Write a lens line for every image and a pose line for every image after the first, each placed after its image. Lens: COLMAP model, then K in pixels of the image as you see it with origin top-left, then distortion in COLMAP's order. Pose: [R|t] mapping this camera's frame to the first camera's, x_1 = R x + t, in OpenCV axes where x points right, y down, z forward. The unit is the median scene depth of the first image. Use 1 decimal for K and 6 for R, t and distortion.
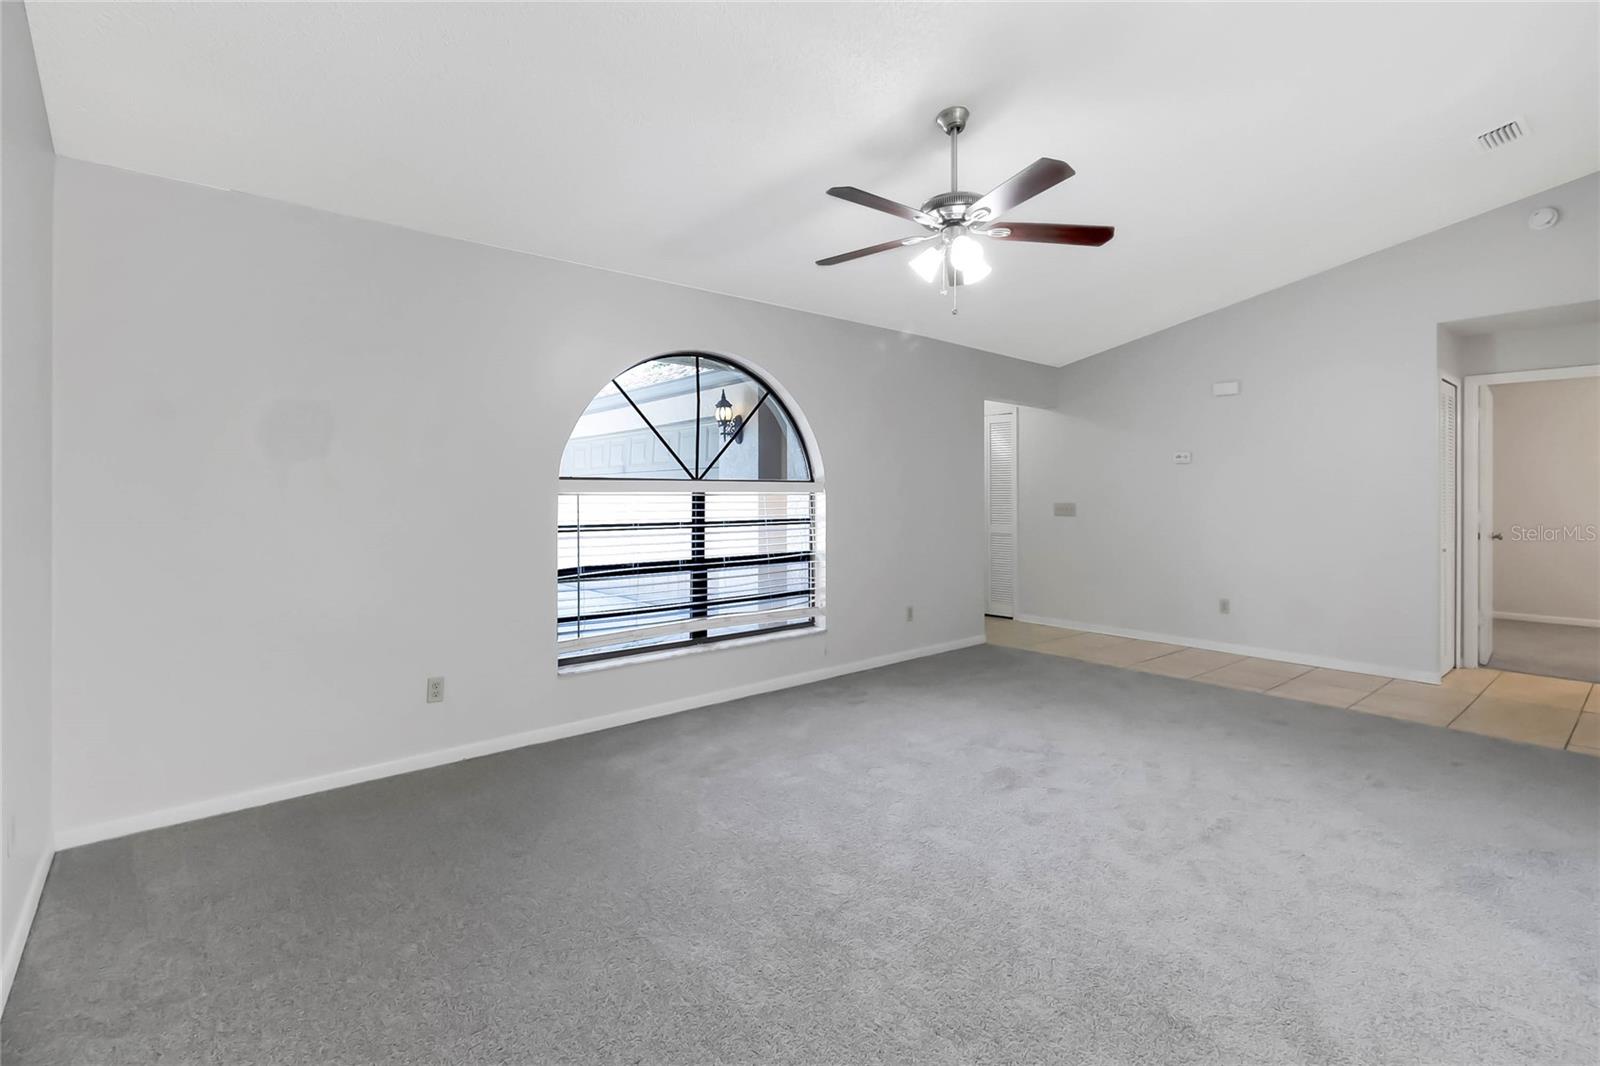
lens RADIAL K [[741.5, 0, 795.5], [0, 741.5, 493.6], [0, 0, 1]] dist [0.002484, 0.000364]
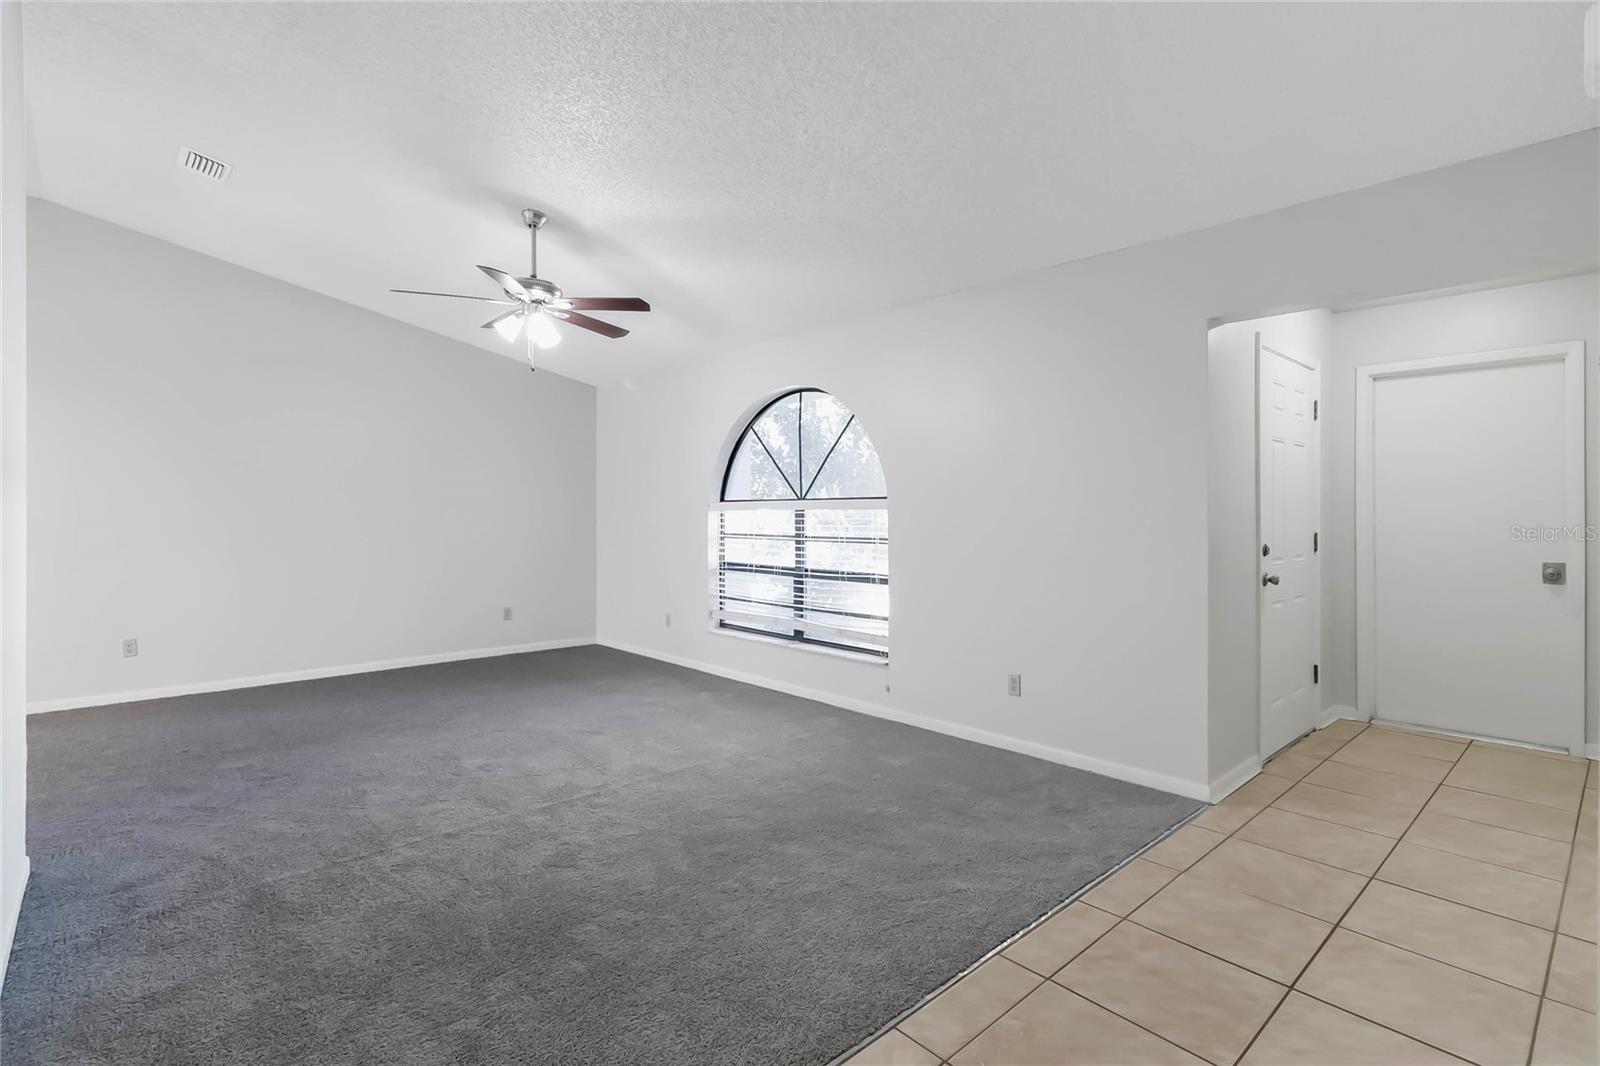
lens RADIAL K [[741.5, 0, 783.7], [0, 741.5, 516.3], [0, 0, 1]] dist [0.002484, 0.000364]
pose [[0.005309, -0.006575, -0.999964, 1.025770], [0.000443, 0.999978, -0.006573, 0.015411], [0.999986, -0.000408, 0.005312, 0.969468]]
